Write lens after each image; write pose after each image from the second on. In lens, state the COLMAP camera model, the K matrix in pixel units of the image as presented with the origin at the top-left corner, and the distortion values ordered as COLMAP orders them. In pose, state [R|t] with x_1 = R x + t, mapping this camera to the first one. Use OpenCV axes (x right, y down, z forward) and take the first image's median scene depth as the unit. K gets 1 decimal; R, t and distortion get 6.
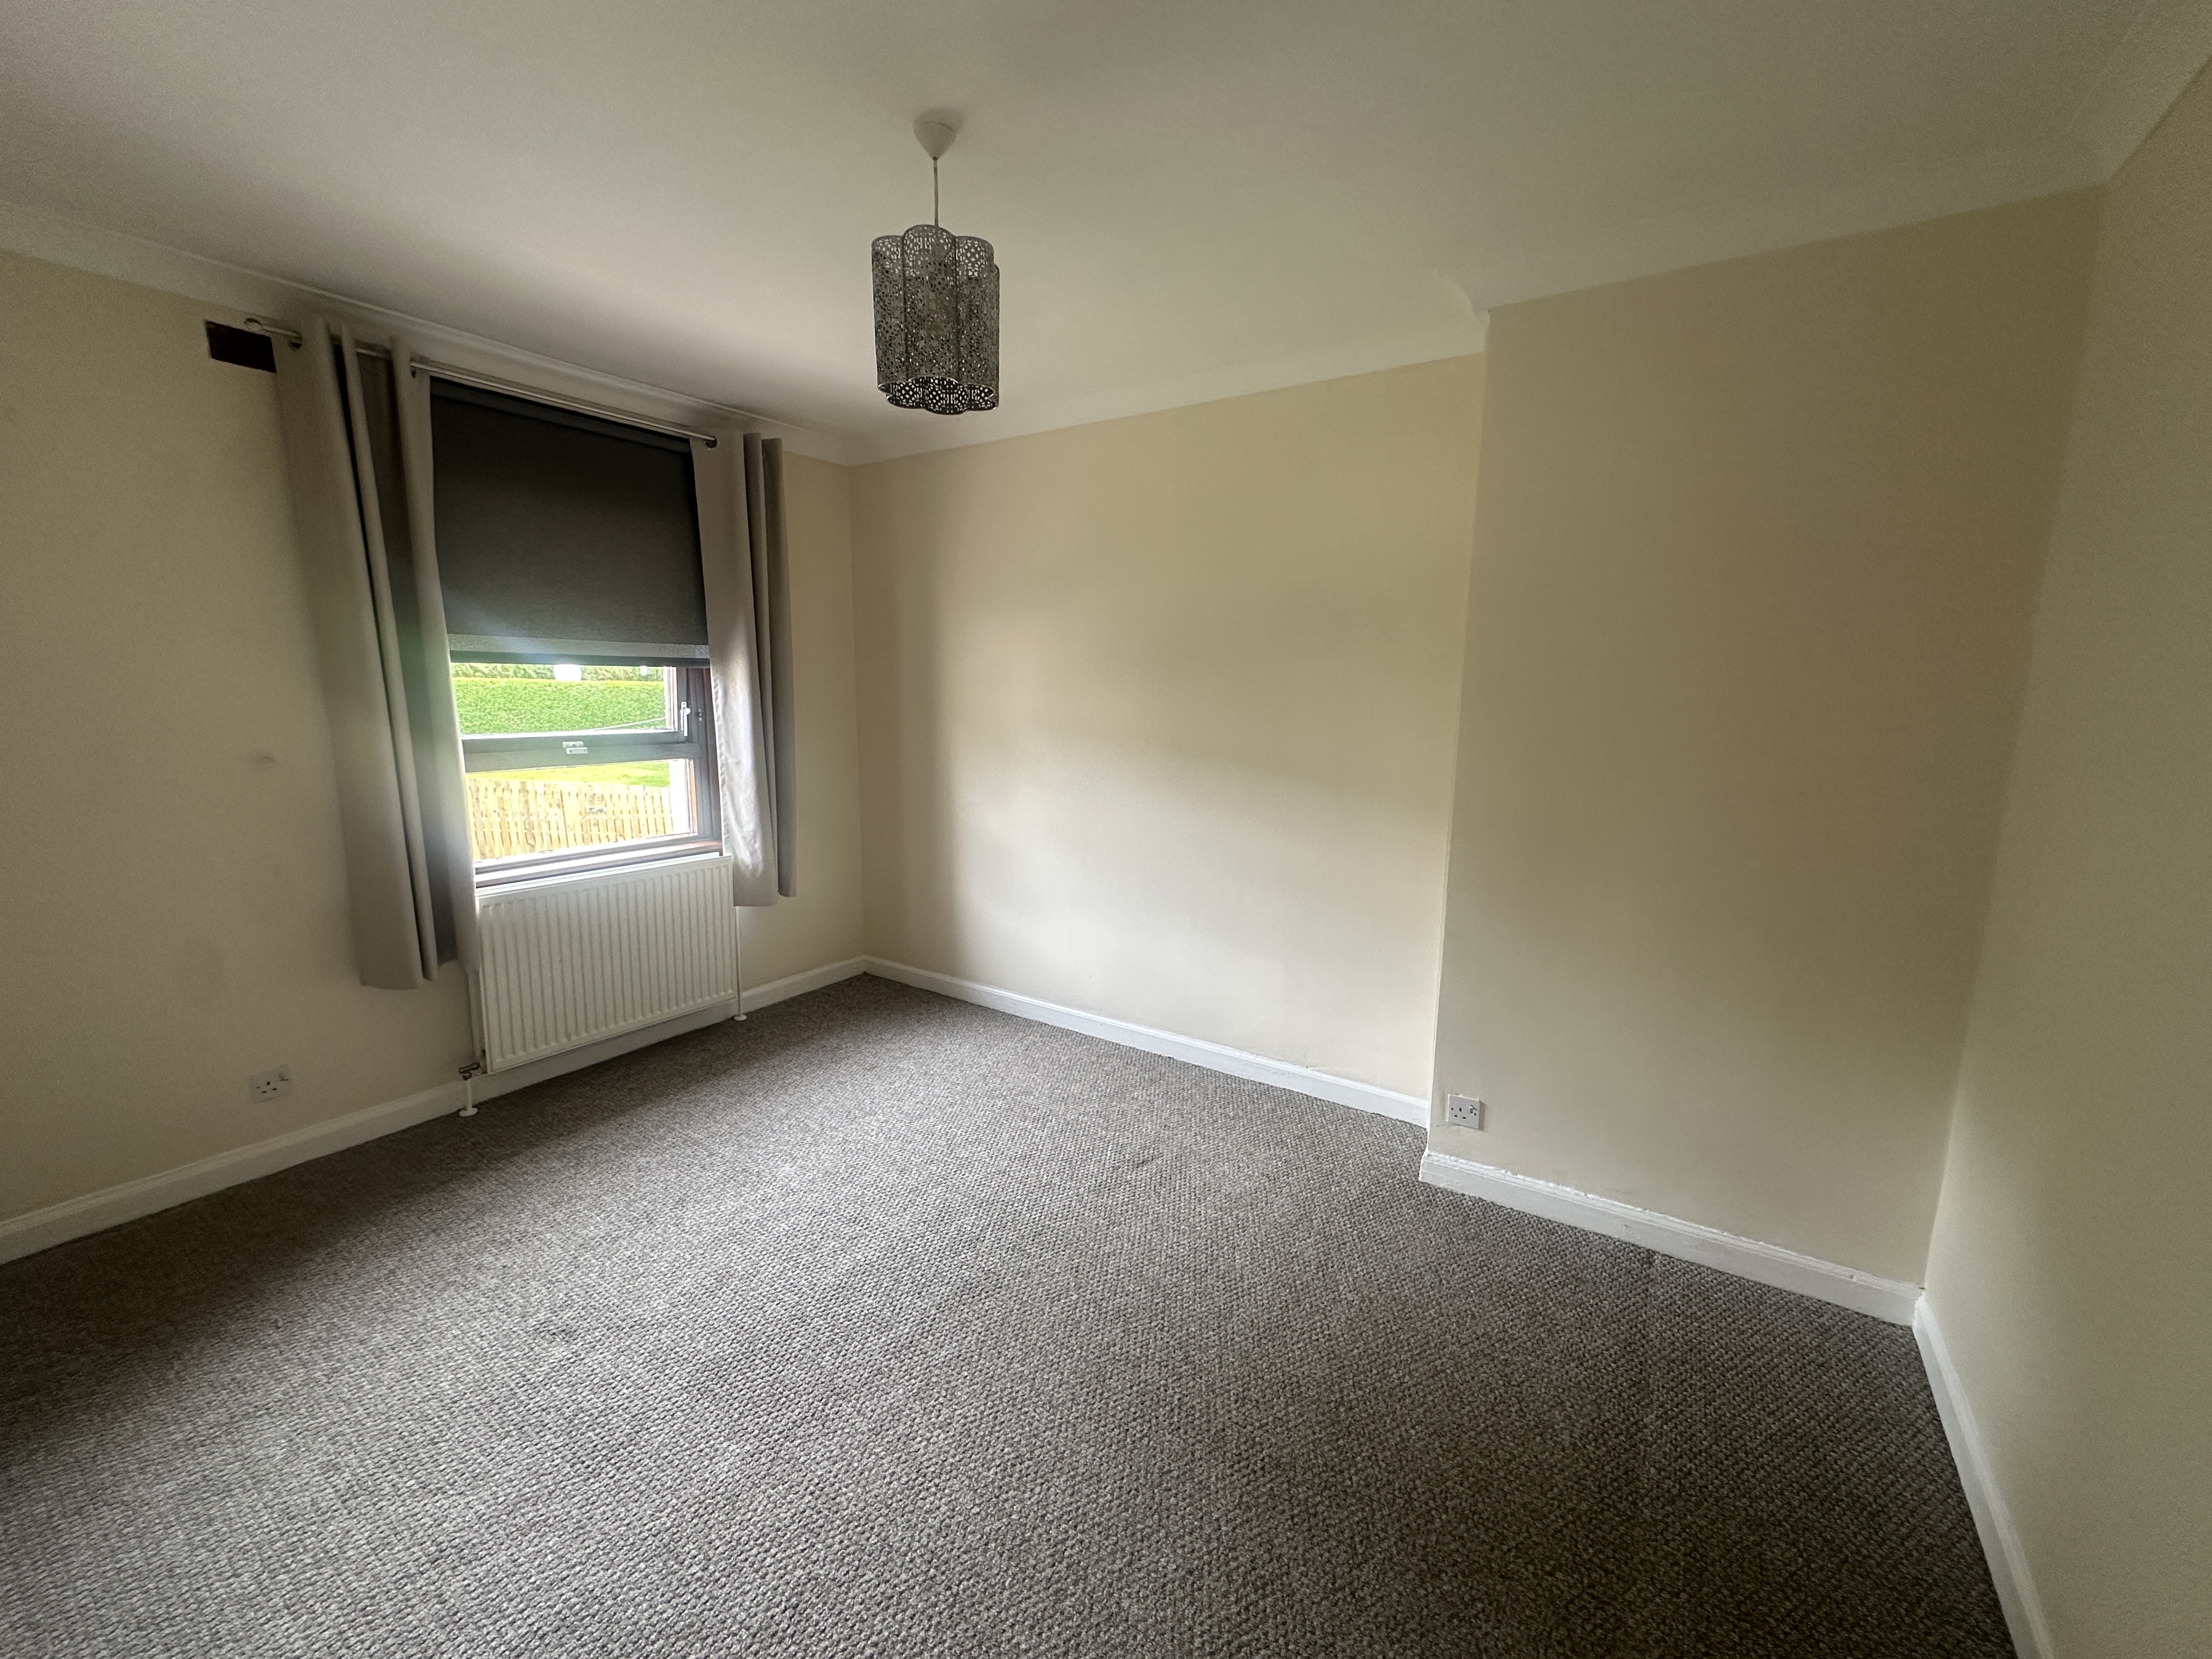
lens RADIAL K [[878.0, 0, 1106.0], [0, 878.0, 829.5], [0, 0, 1]] dist [-0.000504, 0.000023]
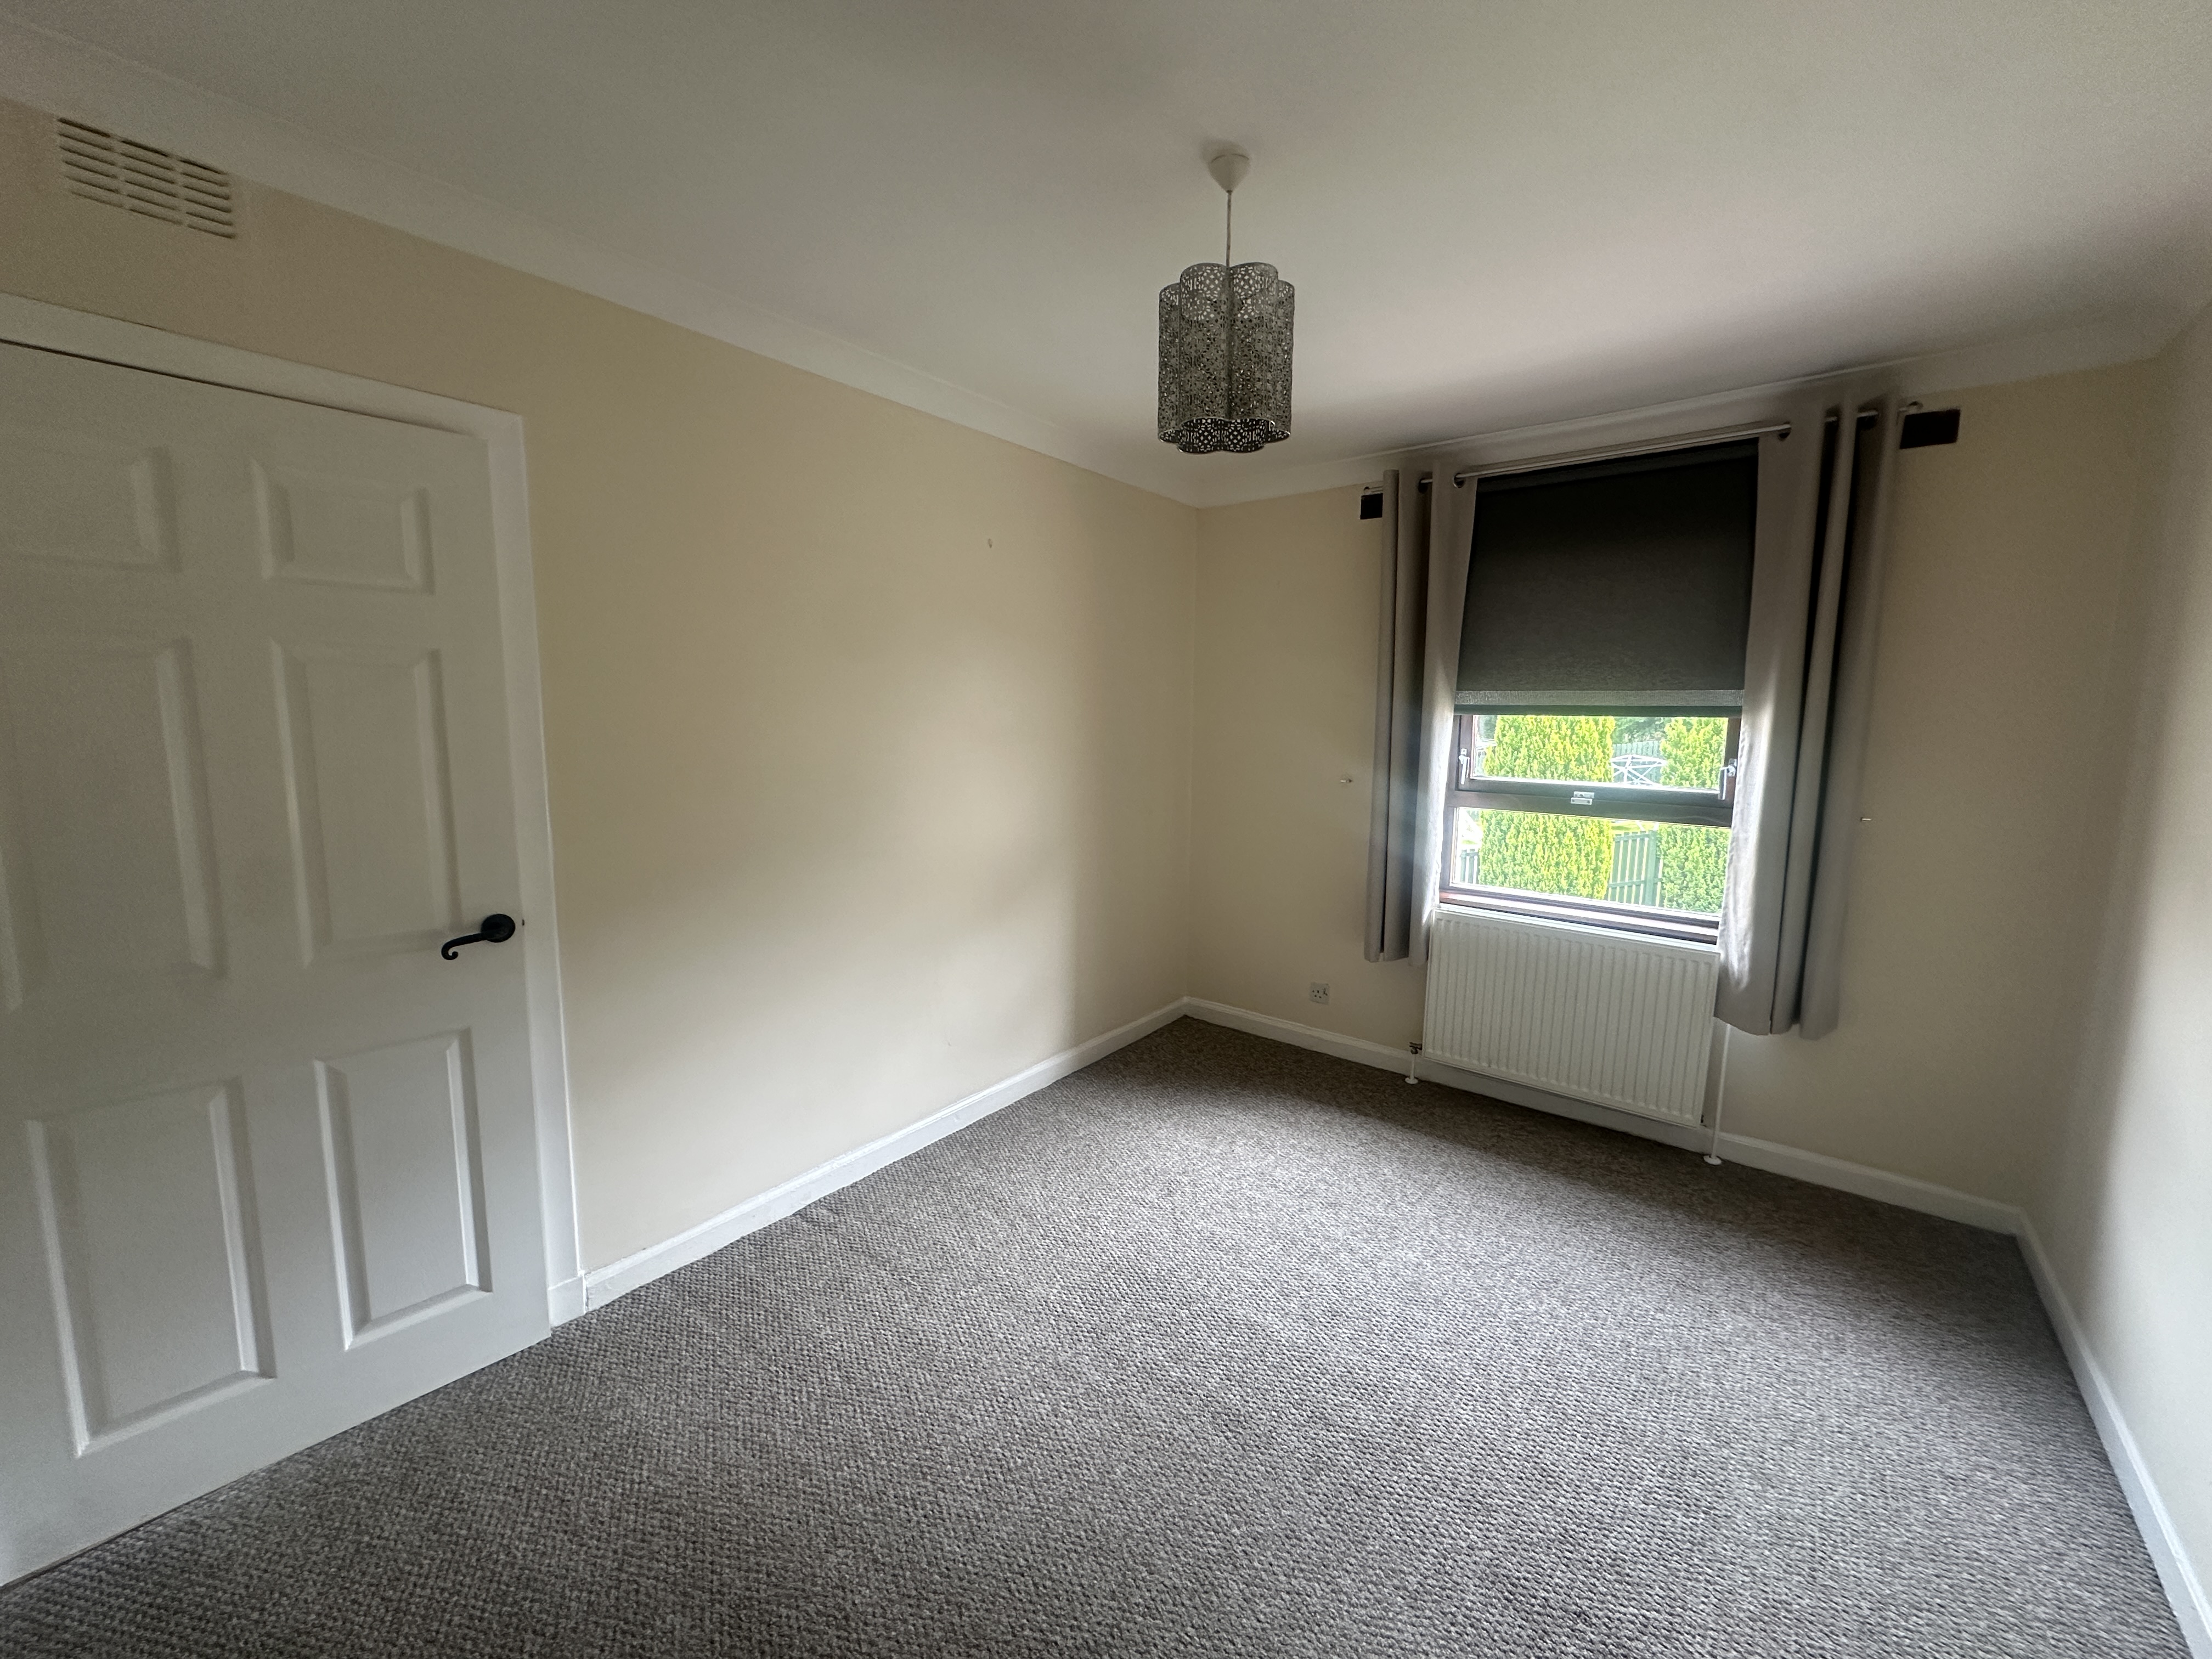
lens RADIAL K [[882.8, 0, 1106.0], [0, 882.8, 829.5], [0, 0, 1]] dist [-0.003809, 0.000197]
pose [[-0.084632, 0.122664, -0.988833, 0.441207], [-0.175904, 0.974968, 0.136000, -0.101150], [0.980763, 0.185450, -0.060936, 0.548180]]
